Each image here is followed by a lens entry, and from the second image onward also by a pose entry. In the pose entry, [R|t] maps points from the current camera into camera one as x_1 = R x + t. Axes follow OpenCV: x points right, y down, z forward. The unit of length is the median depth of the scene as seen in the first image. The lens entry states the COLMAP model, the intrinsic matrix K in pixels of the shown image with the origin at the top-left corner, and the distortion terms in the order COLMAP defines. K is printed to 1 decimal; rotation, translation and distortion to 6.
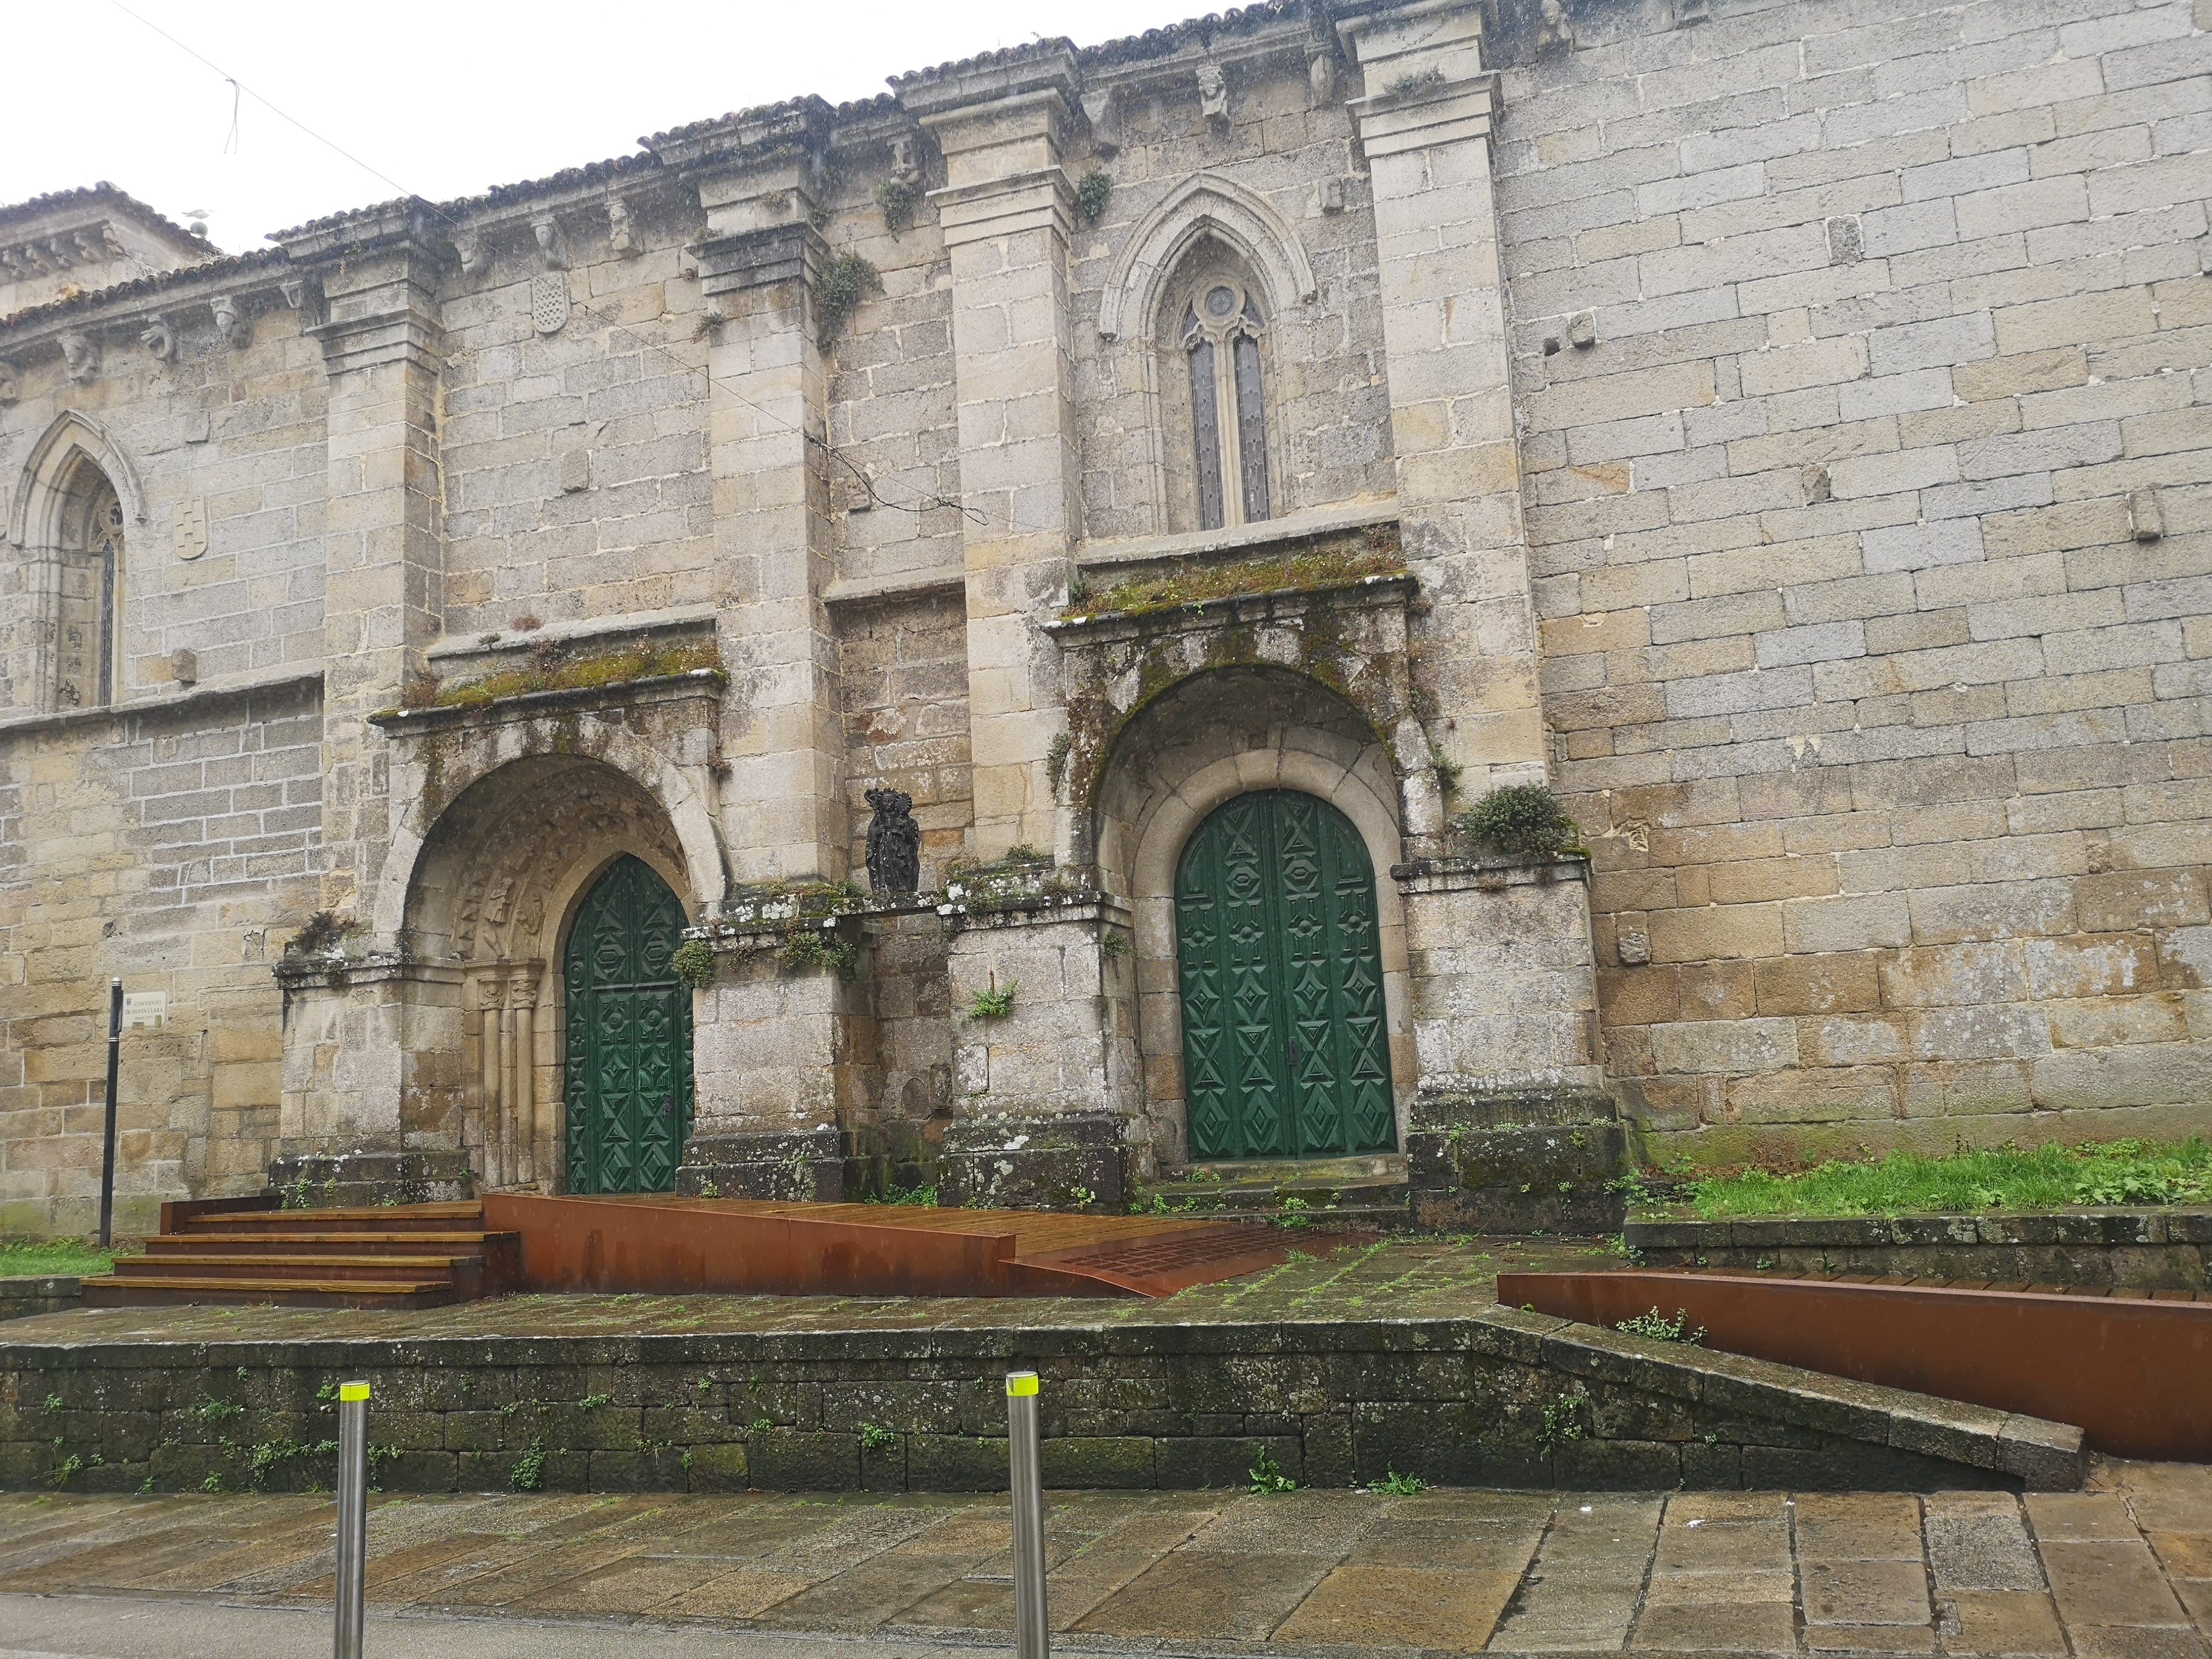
lens RADIAL K [[1755.4, 0, 1108.2], [0, 1755.4, 831.8], [0, 0, 1]] dist [0.024750, -0.041203]
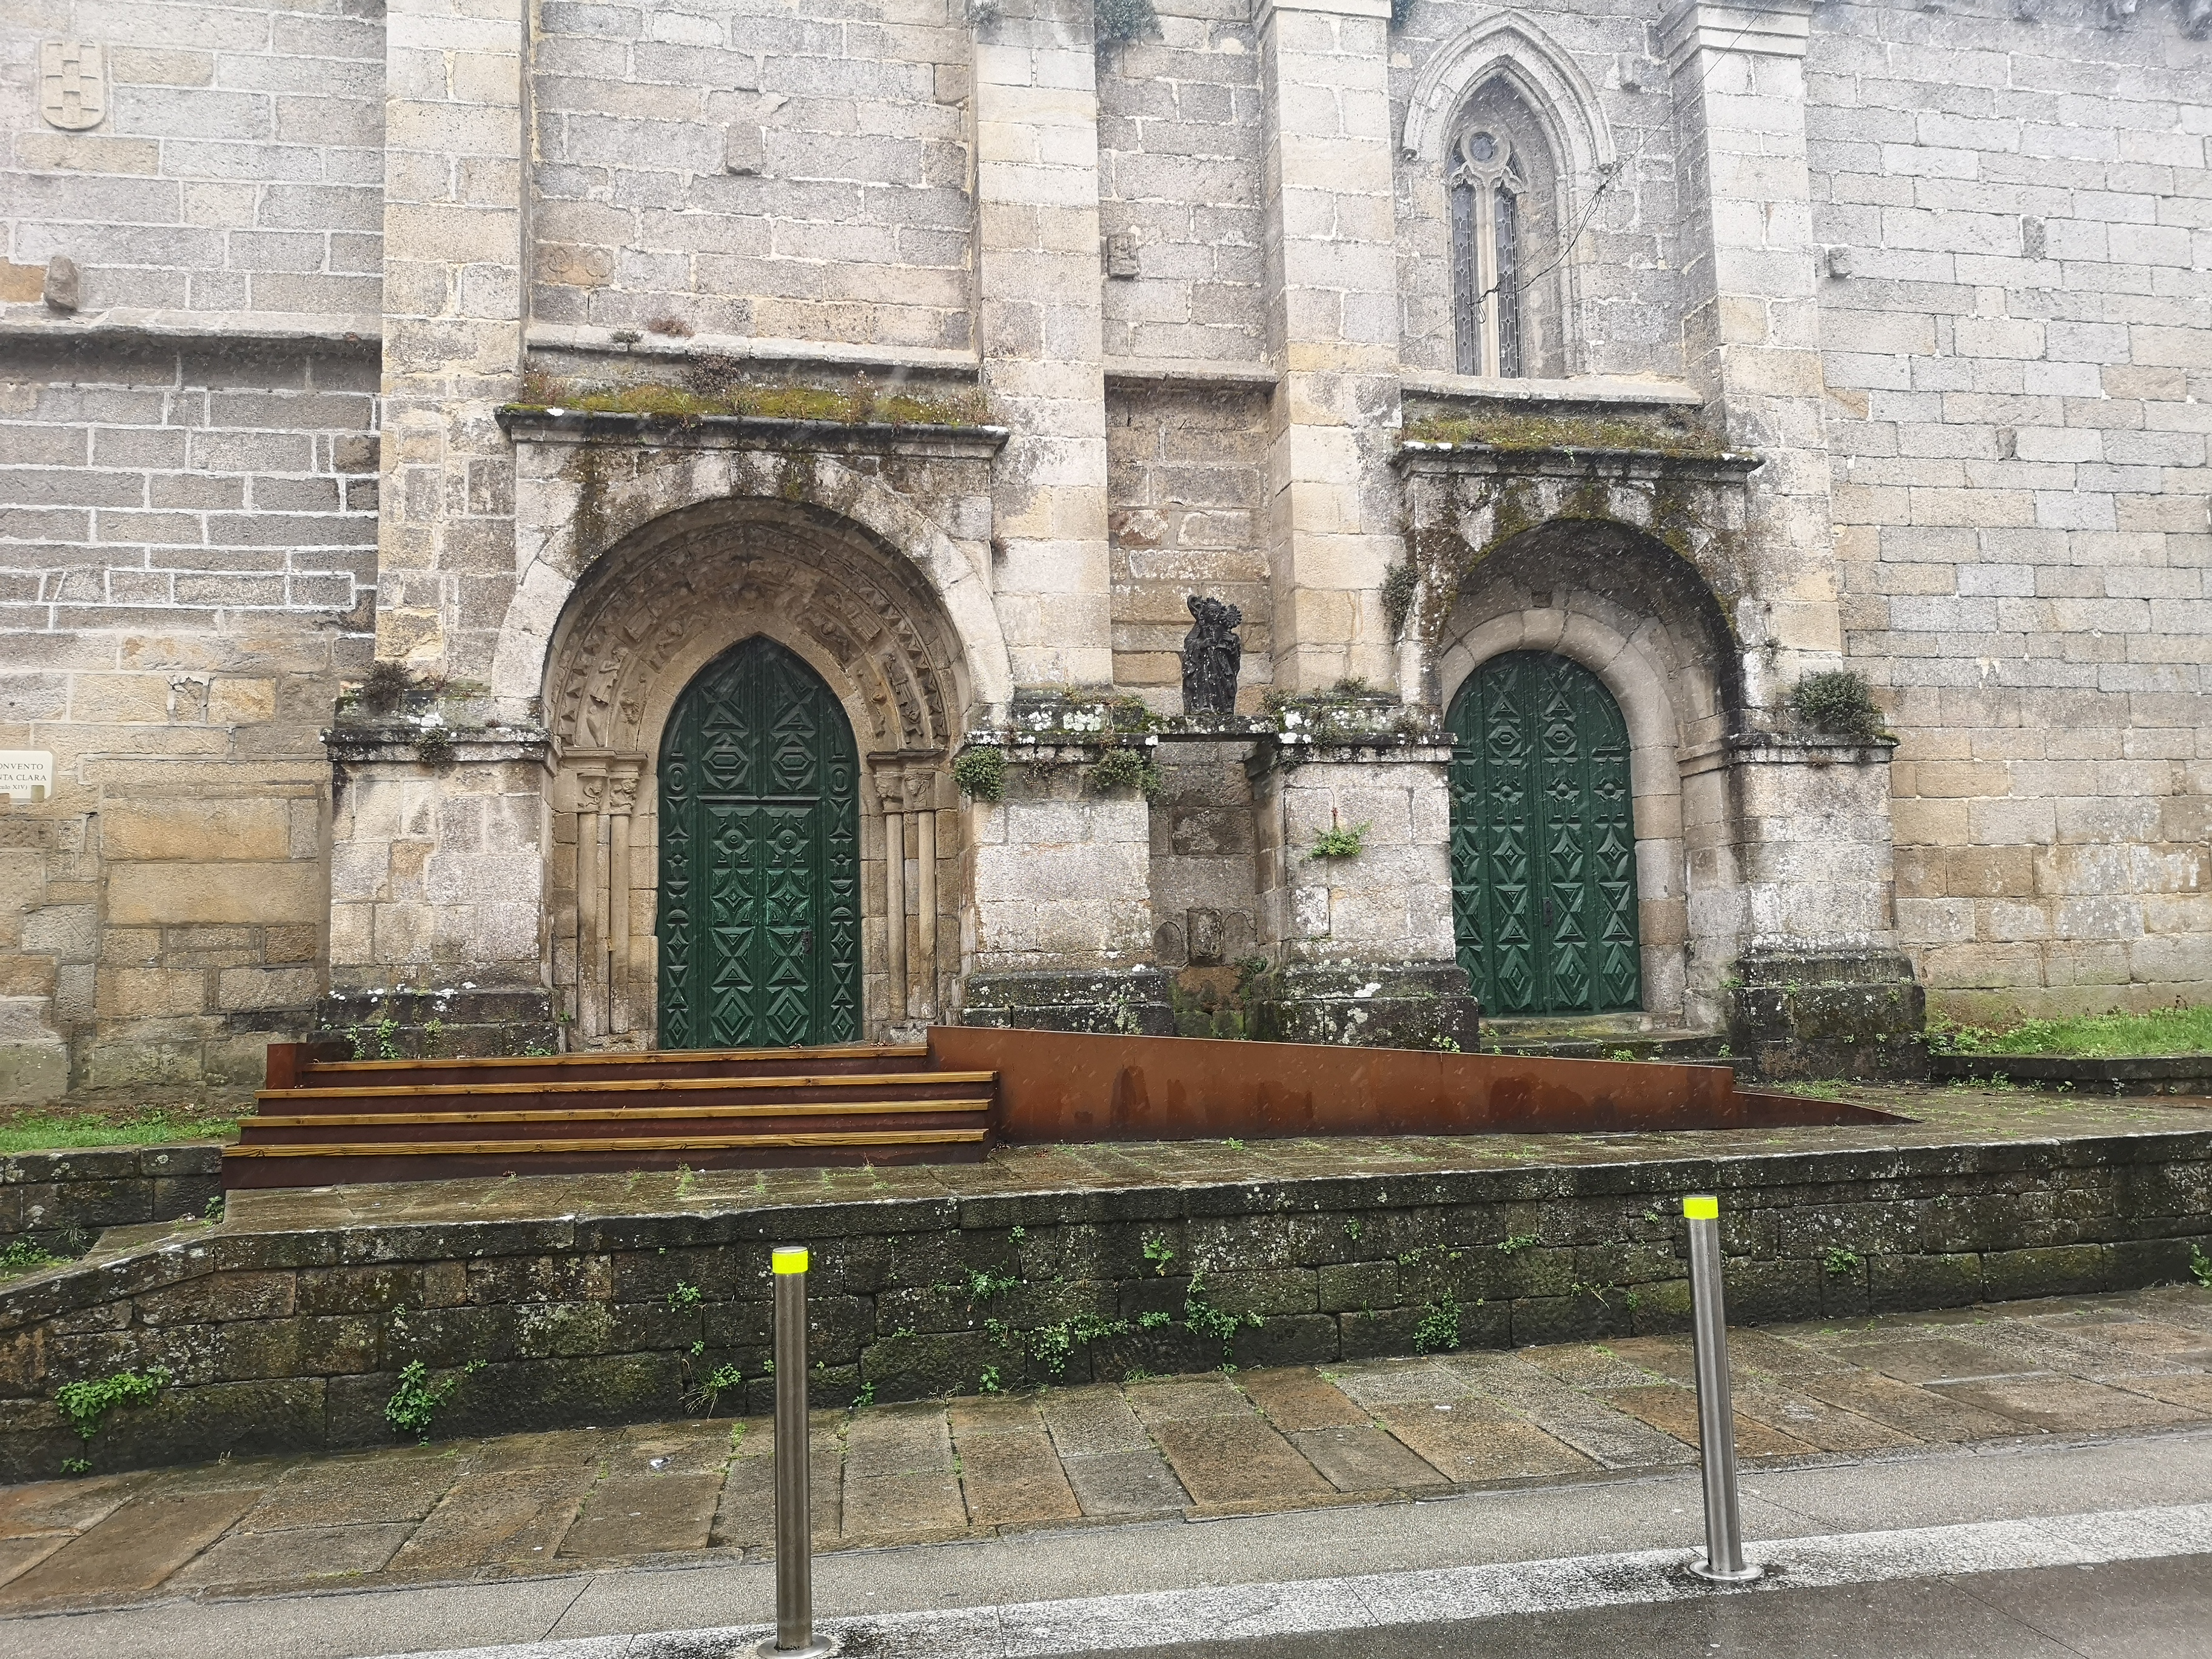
lens RADIAL K [[1755.4, 0, 1098.8], [0, 1755.4, 835.0], [0, 0, 1]] dist [0.024750, -0.041203]
pose [[0.871256, 0.072350, 0.485466, -0.624924], [-0.093753, 0.995396, 0.019911, 0.086937], [-0.481791, -0.062861, 0.874029, 0.245359]]
